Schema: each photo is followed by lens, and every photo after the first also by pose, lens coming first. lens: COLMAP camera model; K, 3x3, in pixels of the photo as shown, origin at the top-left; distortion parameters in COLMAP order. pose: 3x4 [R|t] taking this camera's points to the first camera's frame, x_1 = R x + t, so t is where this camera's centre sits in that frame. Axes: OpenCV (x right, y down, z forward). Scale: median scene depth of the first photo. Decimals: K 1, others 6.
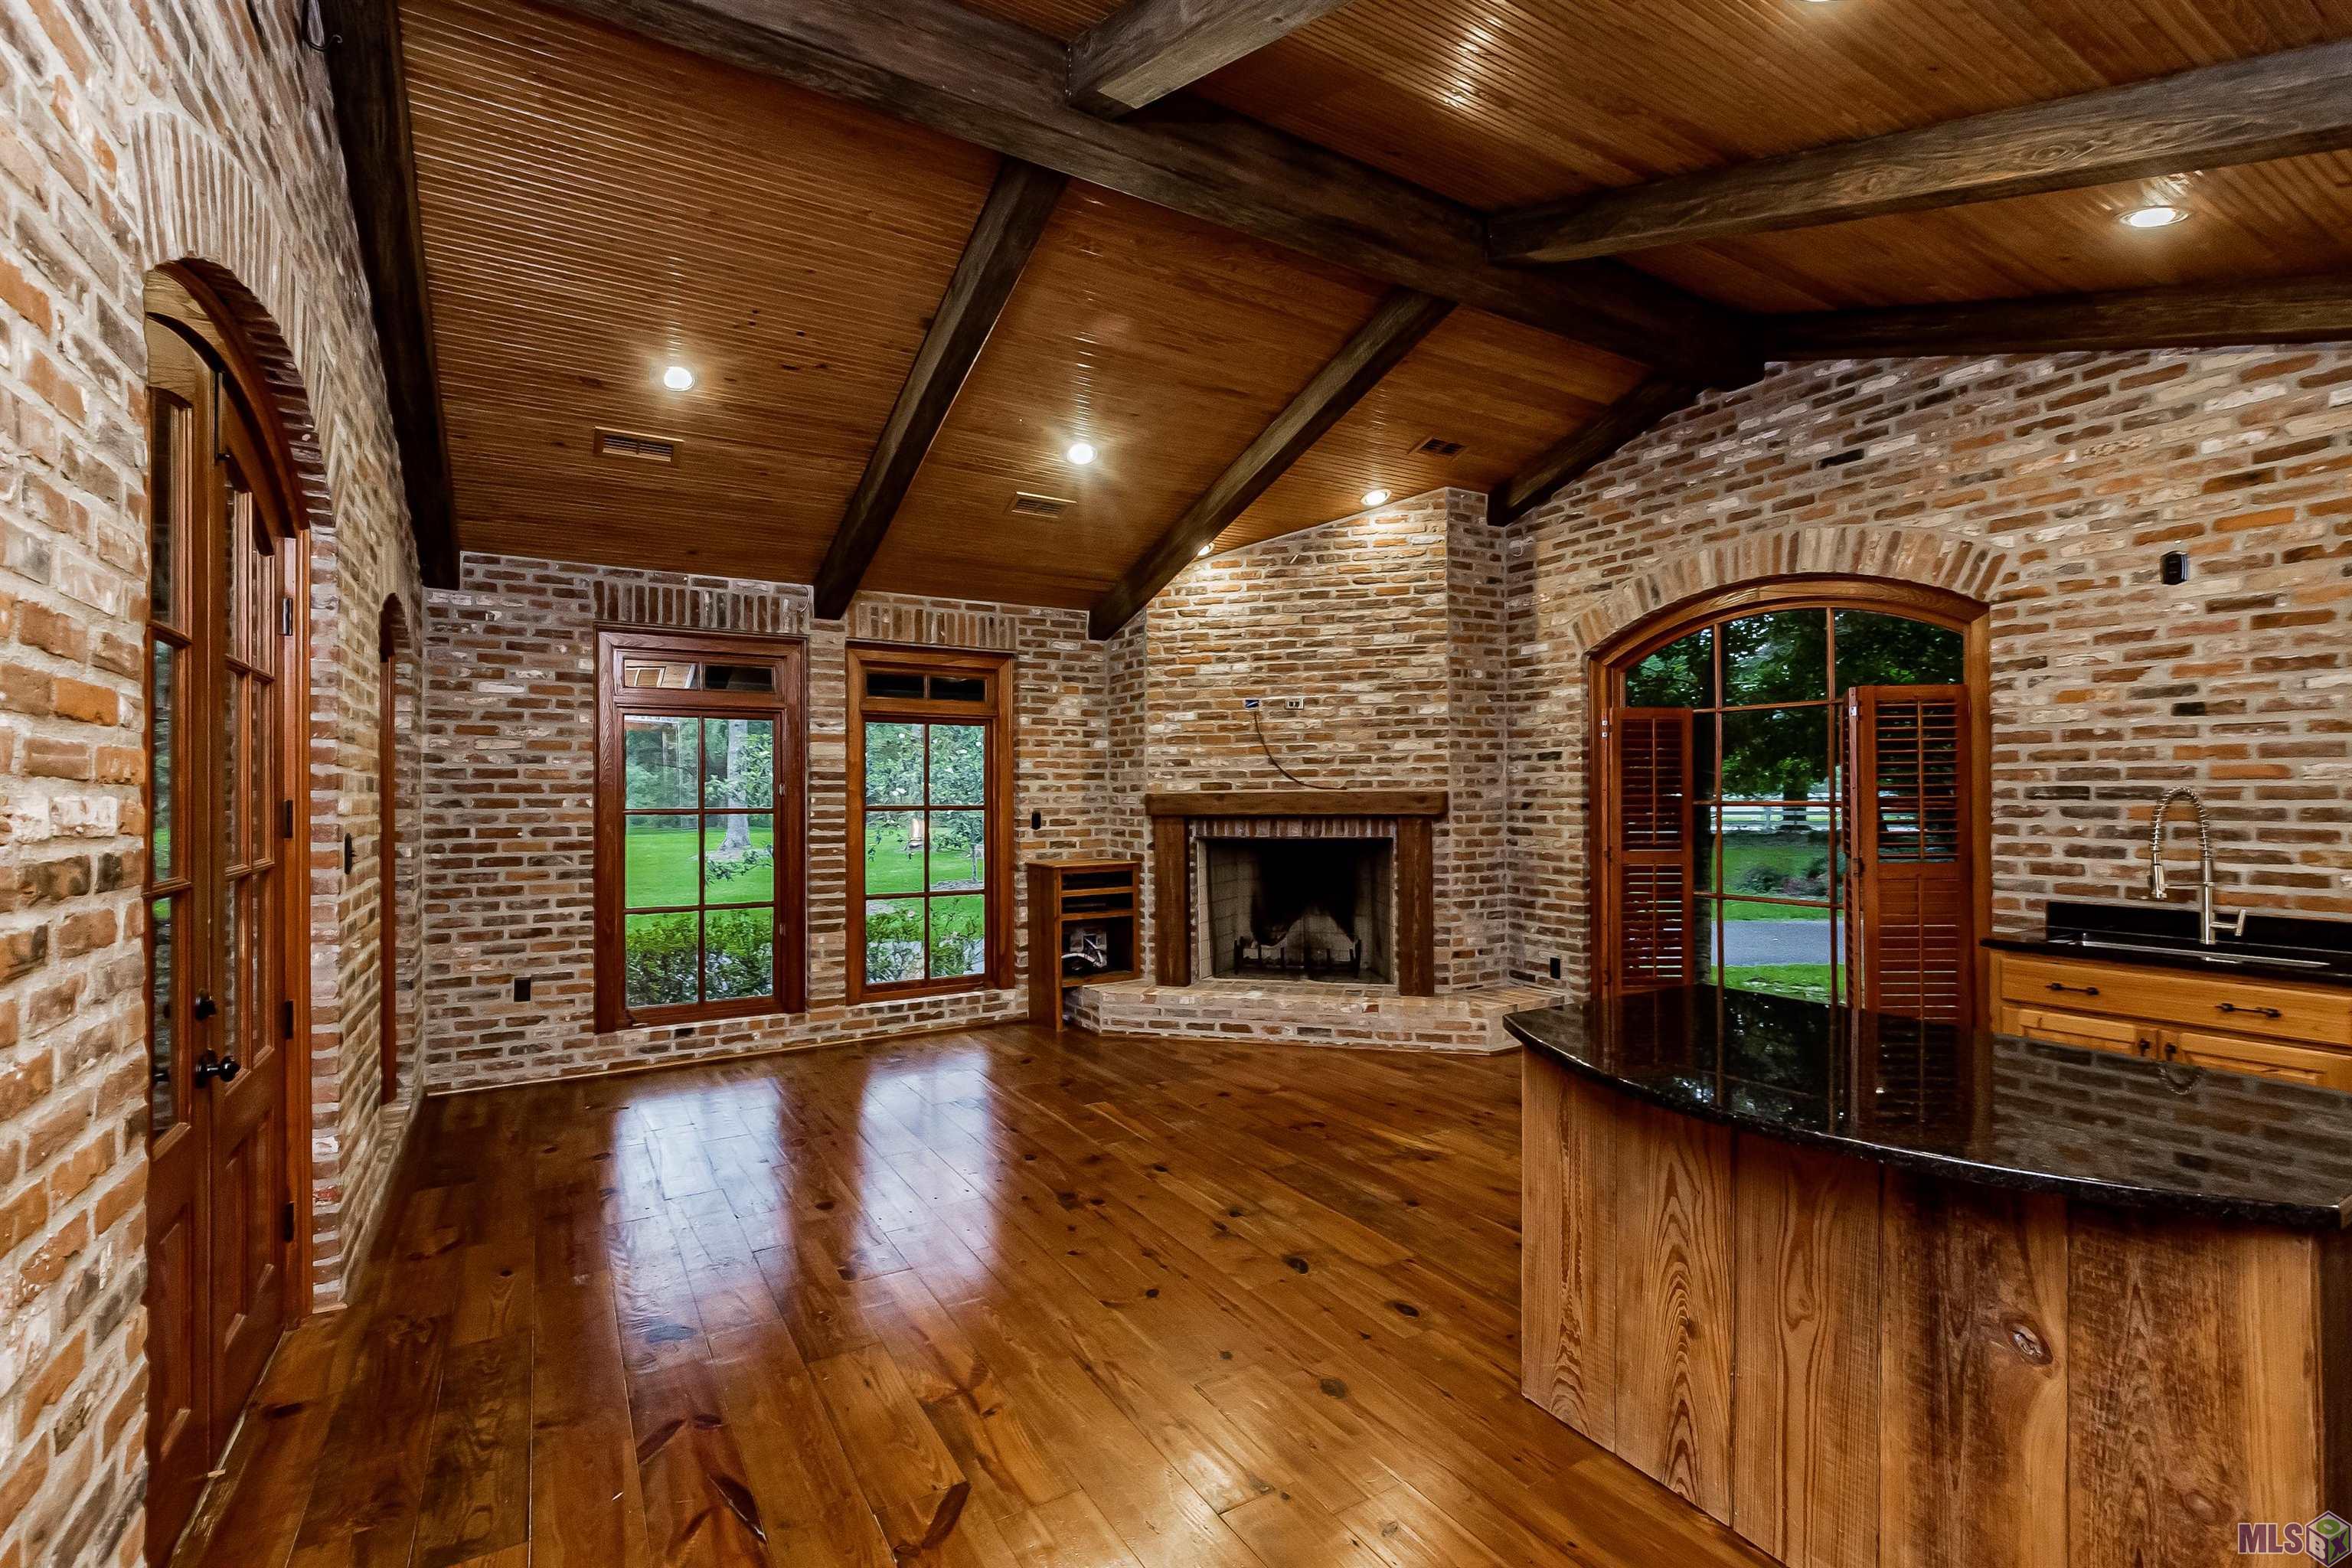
lens RADIAL K [[1074.7, 0, 1200.7], [0, 1074.7, 786.1], [0, 0, 1]] dist [-0.008393, 0.001956]
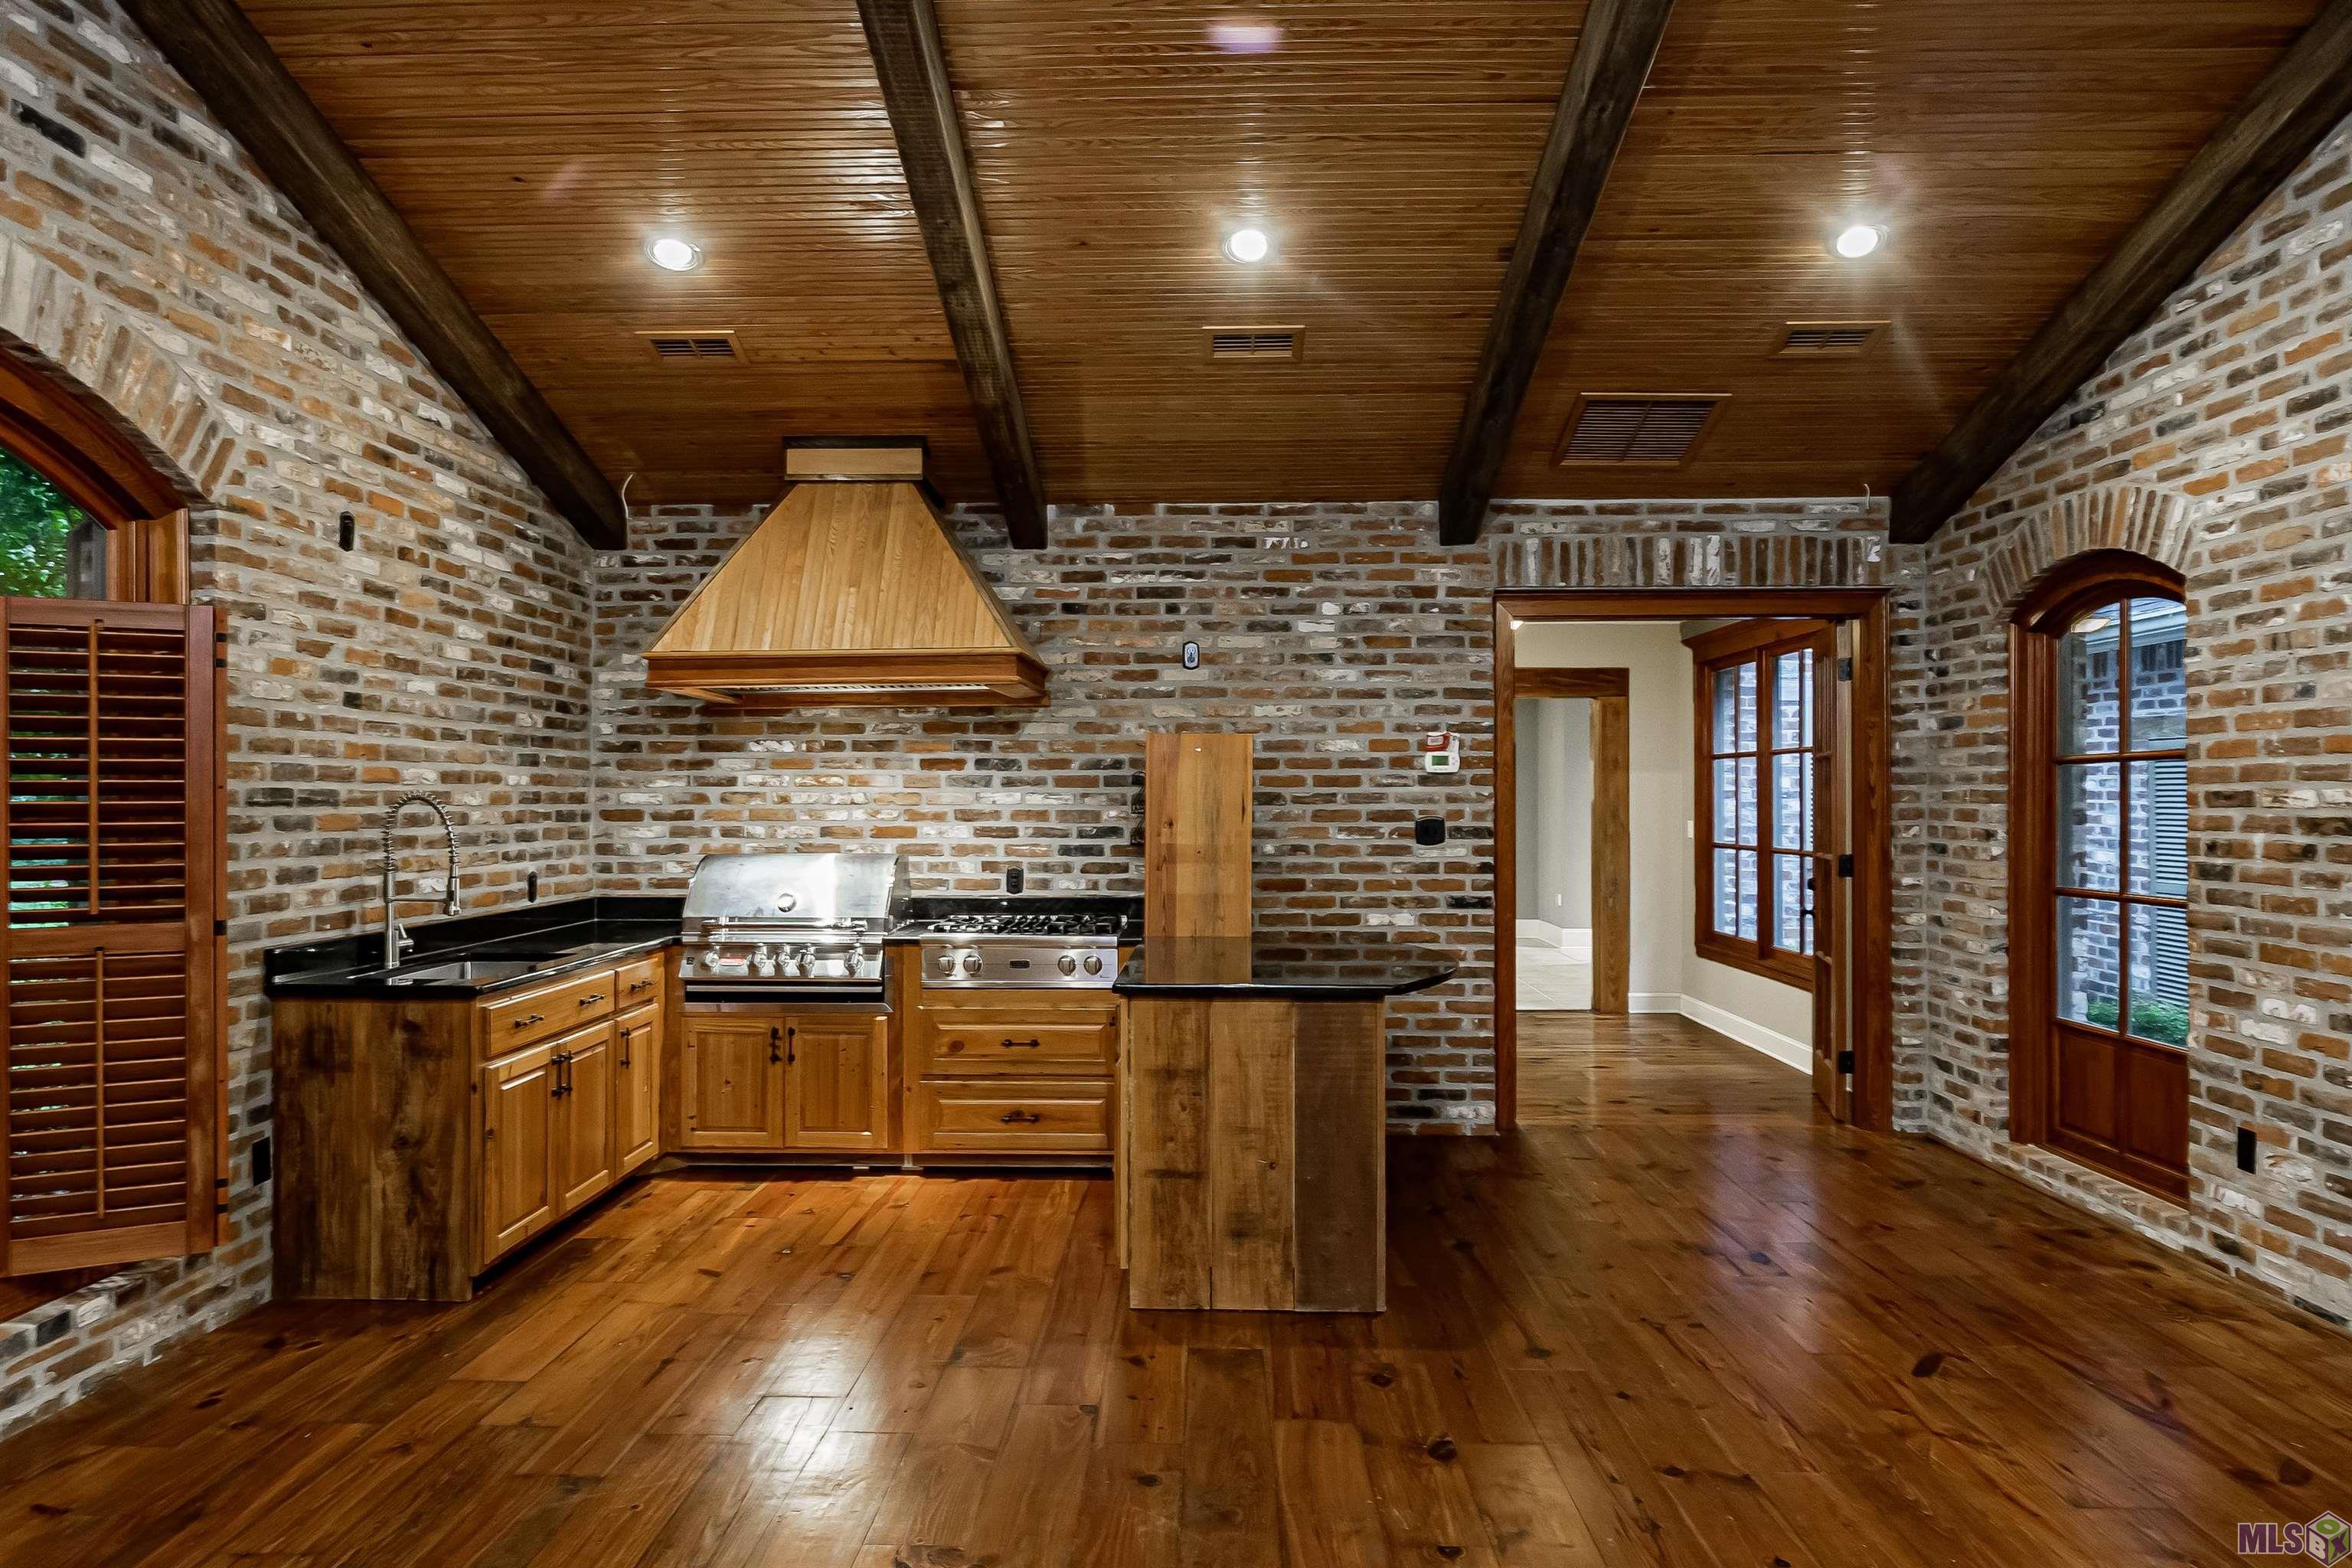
lens RADIAL K [[1299.9, 0, 1183.1], [0, 1299.9, 784.9], [0, 0, 1]] dist [-0.004719, -0.000514]
pose [[-0.810648, 0.010852, 0.585433, -0.182605], [0.000590, 0.999843, -0.017718, 0.011942], [-0.585534, -0.014017, -0.810527, 1.179031]]
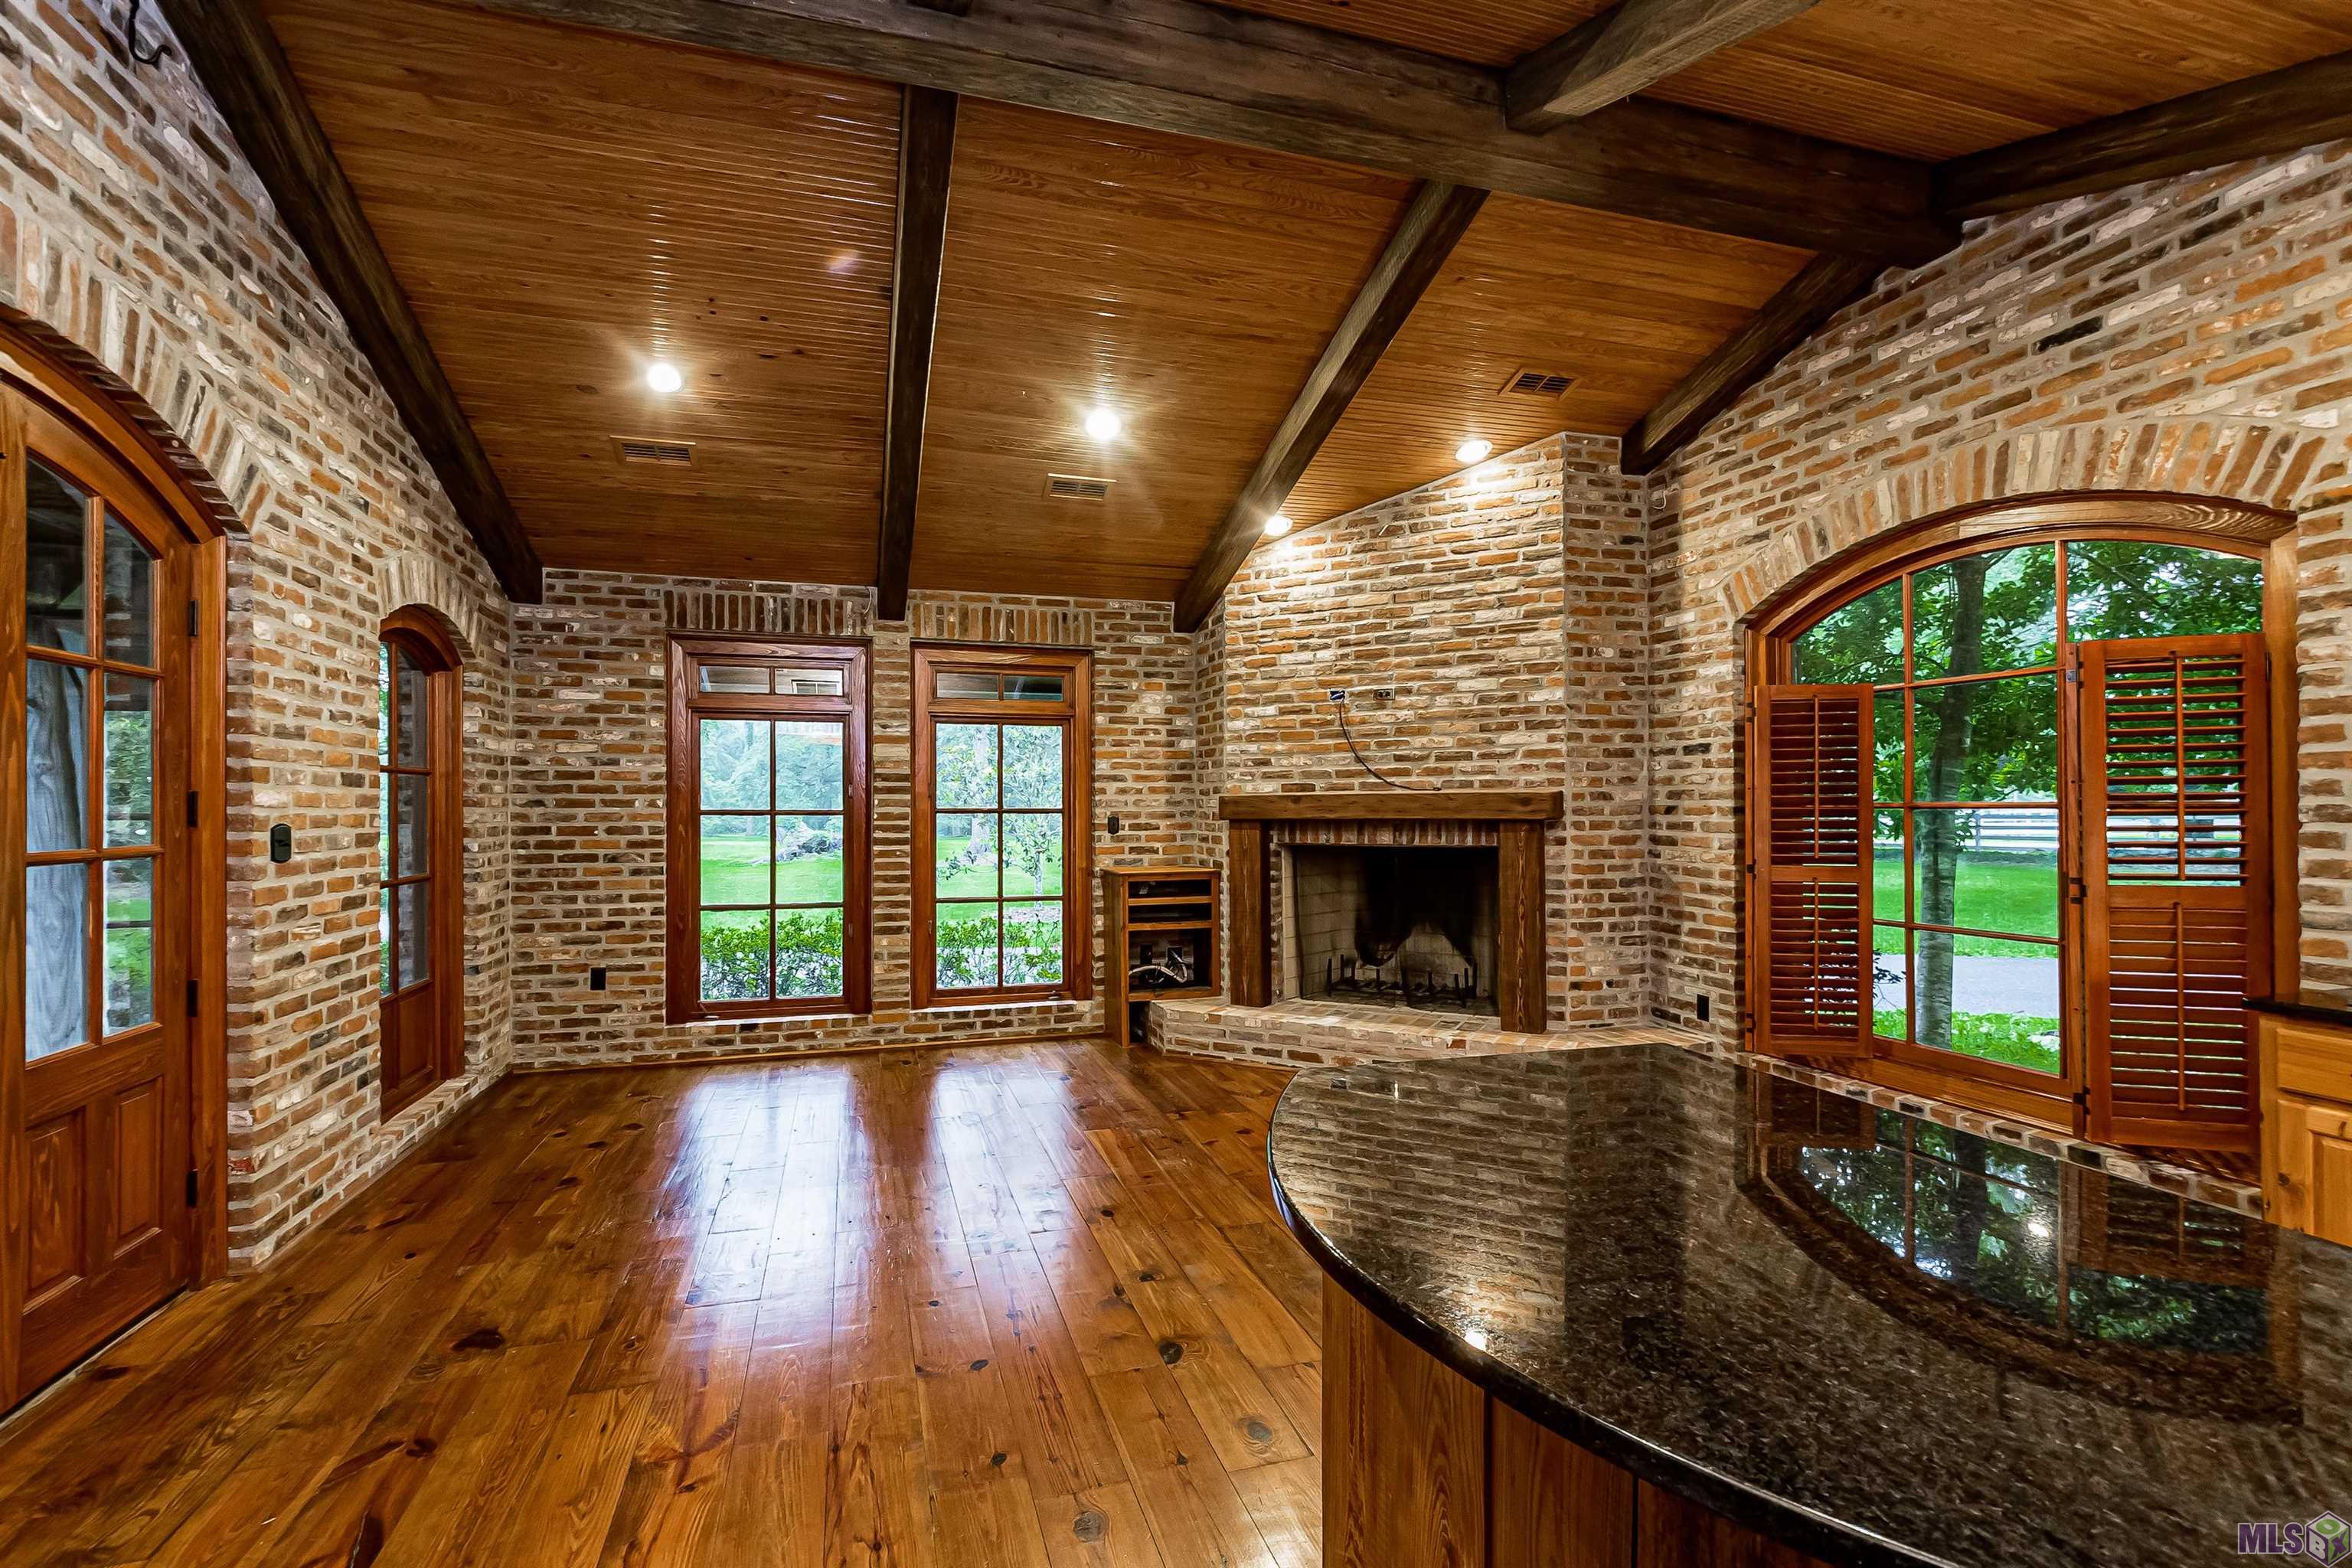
lens RADIAL K [[1074.7, 0, 1177.7], [0, 1074.7, 802.0], [0, 0, 1]] dist [-0.008393, 0.001956]
pose [[0.963972, 0.000169, -0.266004, 0.204952], [0.000732, 0.999994, 0.003288, 0.011929], [0.266003, -0.003365, 0.963966, 0.131770]]
